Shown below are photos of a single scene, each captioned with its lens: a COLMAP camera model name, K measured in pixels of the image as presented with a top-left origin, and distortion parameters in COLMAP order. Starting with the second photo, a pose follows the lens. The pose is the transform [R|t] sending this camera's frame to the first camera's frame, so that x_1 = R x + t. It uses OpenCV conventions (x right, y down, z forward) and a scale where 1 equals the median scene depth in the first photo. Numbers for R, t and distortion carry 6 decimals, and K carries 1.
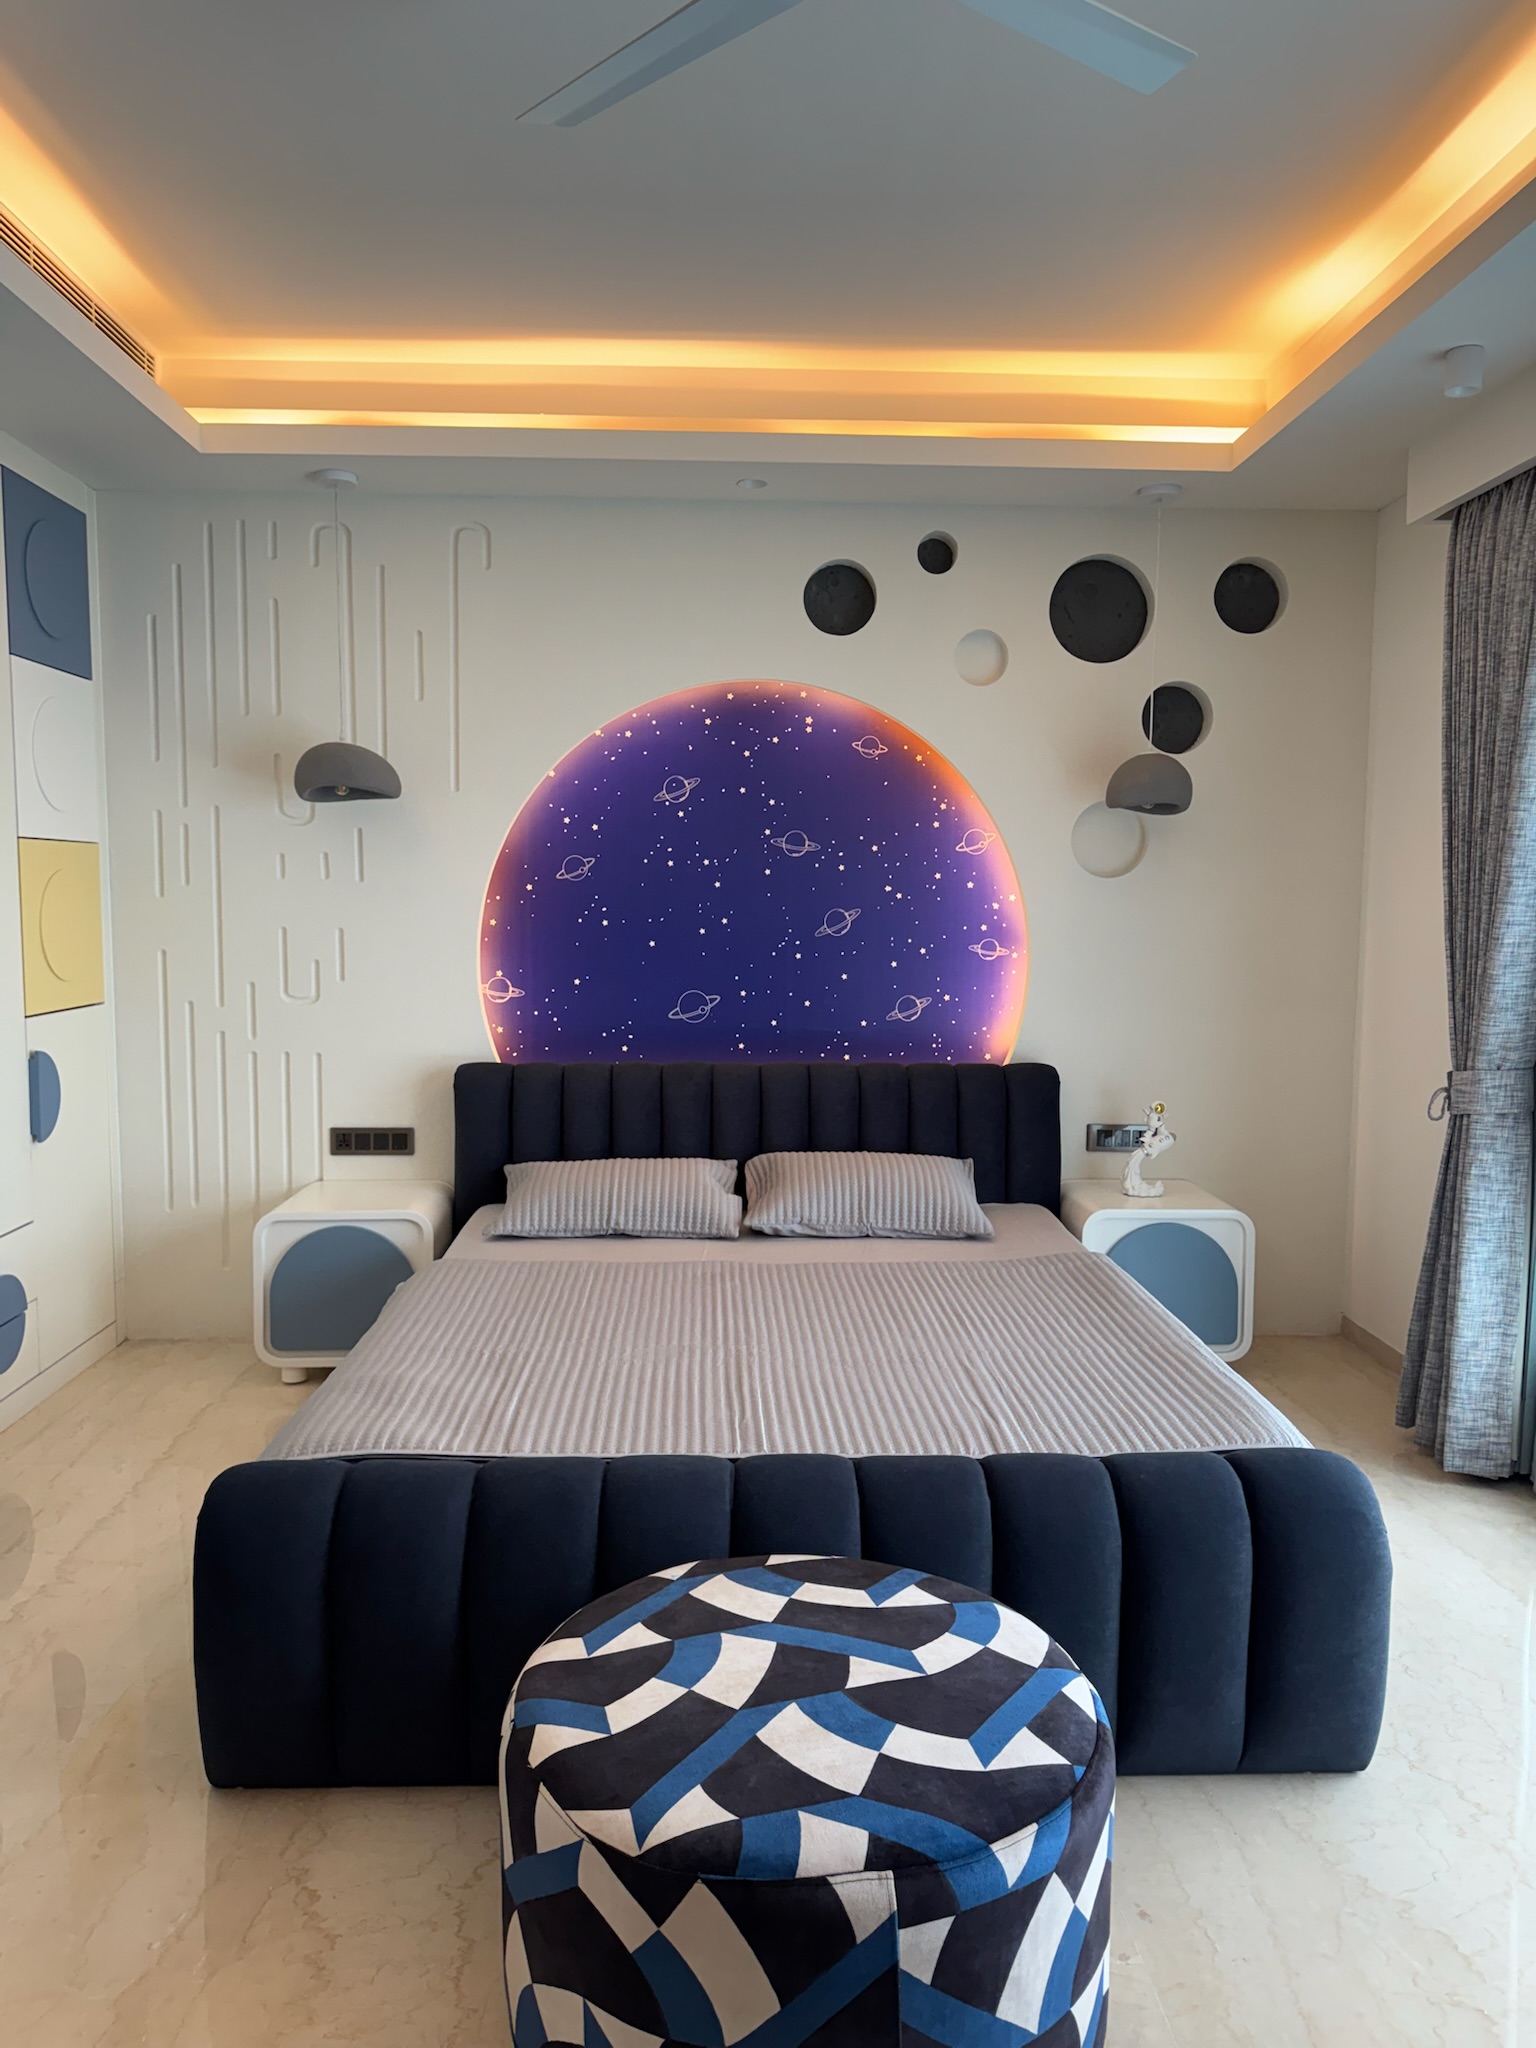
lens RADIAL K [[1434.1, 0, 768.0], [0, 1434.1, 1024.0], [0, 0, 1]] dist [0.170002, -0.347230]
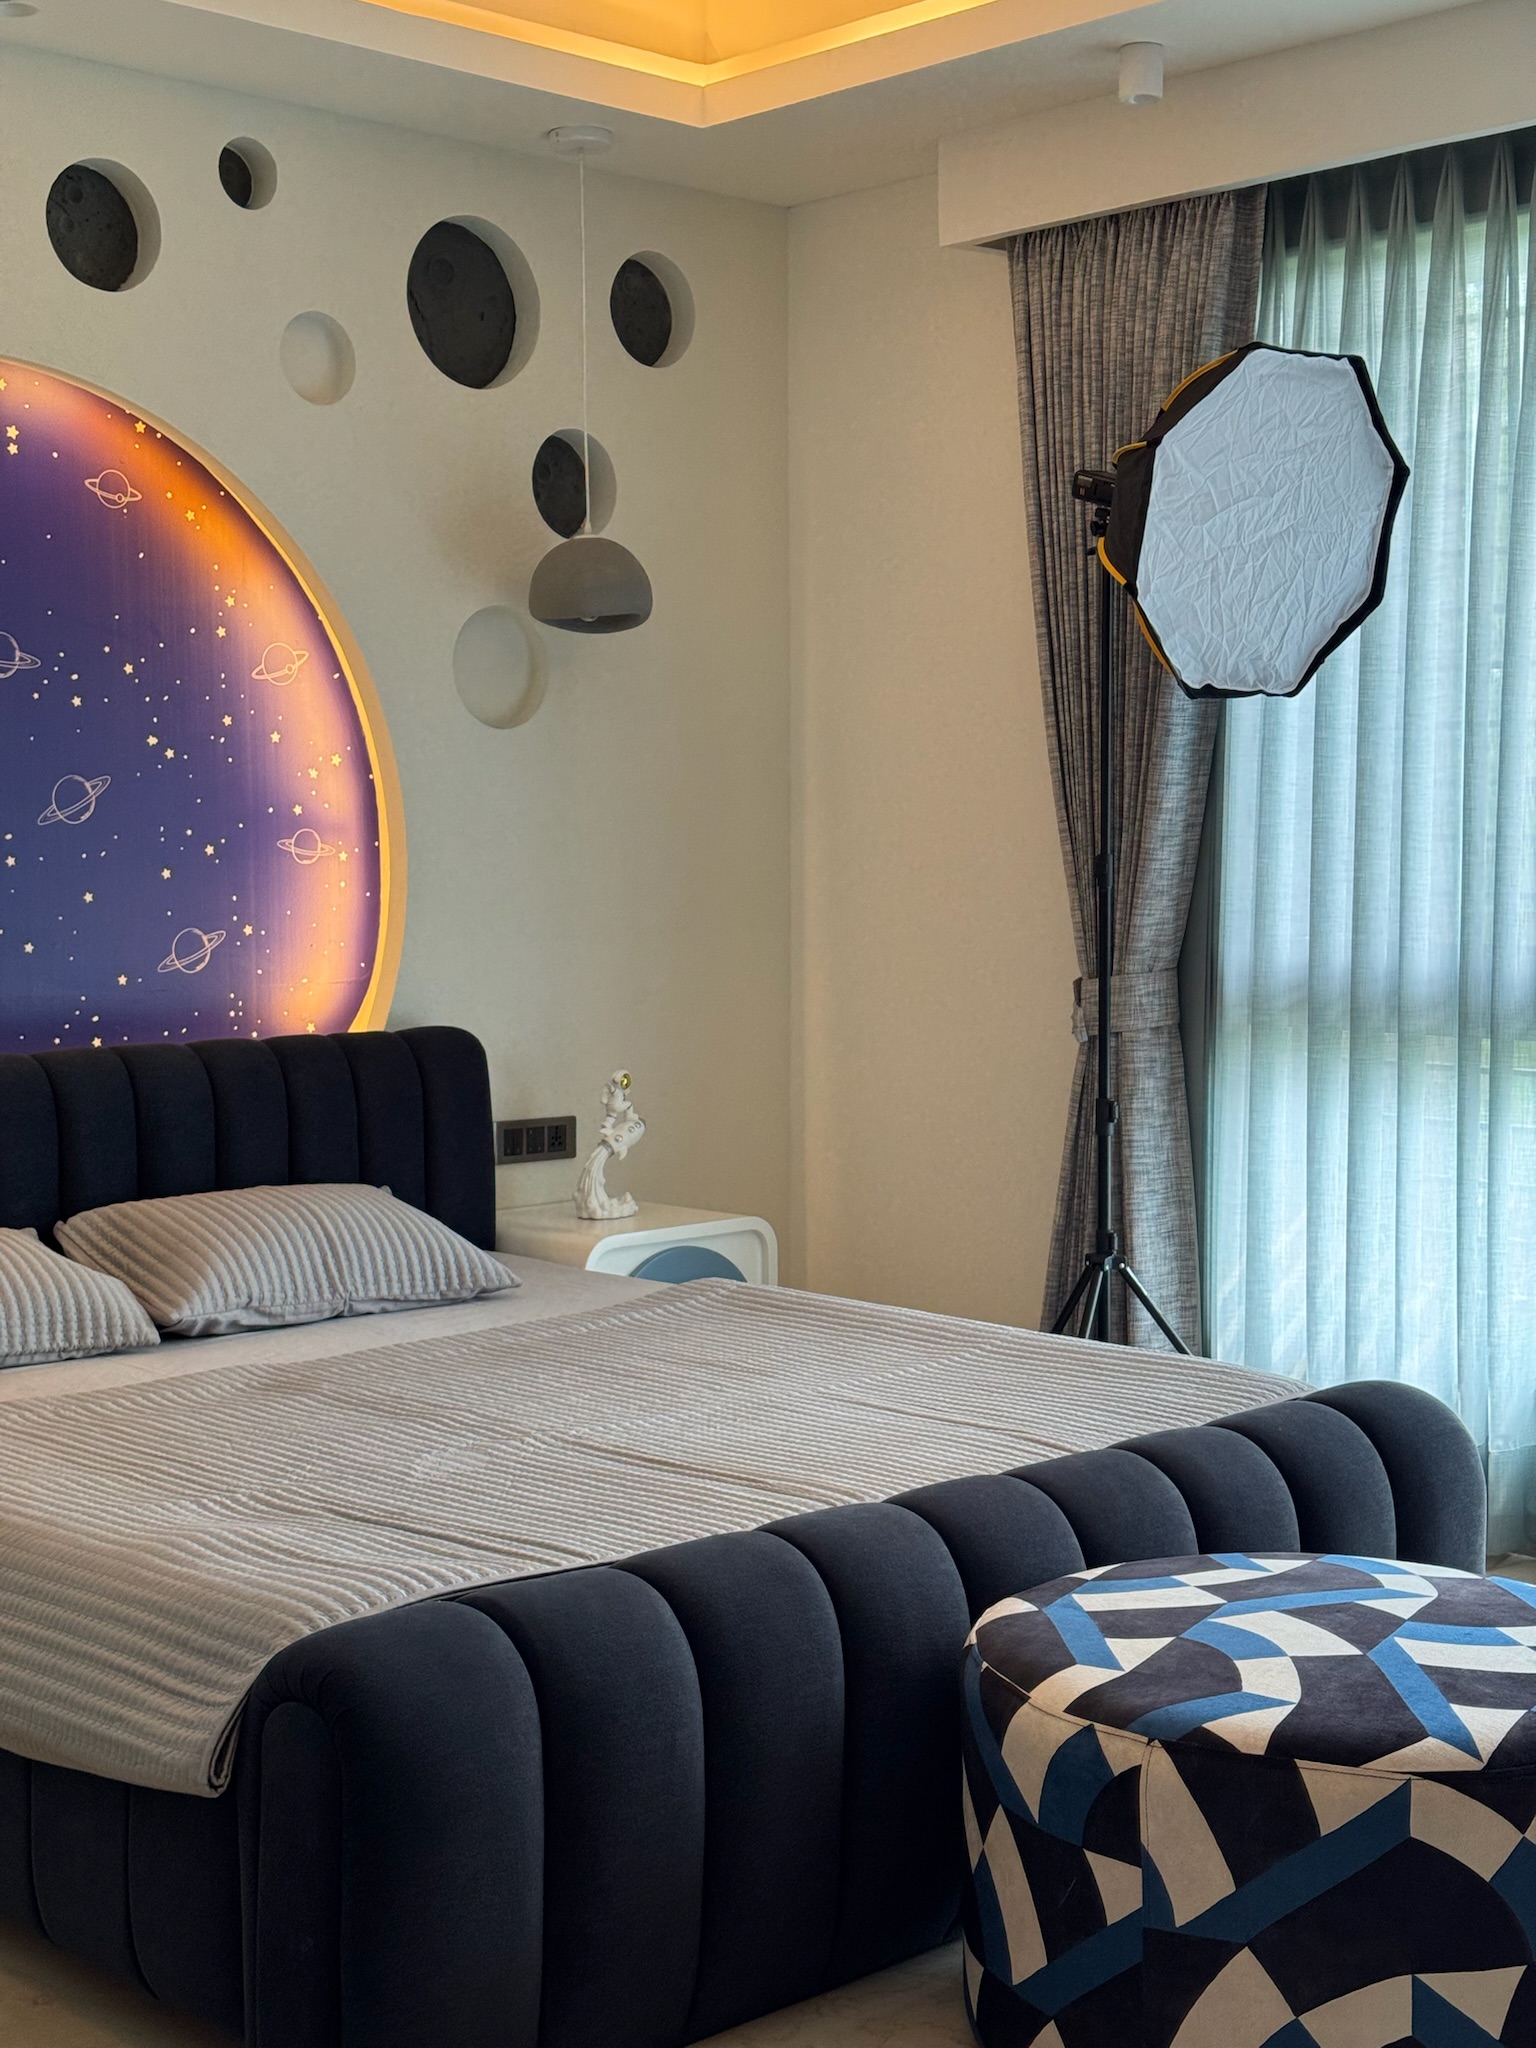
lens RADIAL K [[2887.8, 0, 765.1], [0, 2887.8, 997.6], [0, 0, 1]] dist [0.147905, -0.036970]
pose [[0.748019, -0.045834, 0.662093, -0.587679], [0.066353, 0.997779, -0.005893, 0.035043], [-0.660352, 0.048340, 0.749398, -0.018812]]
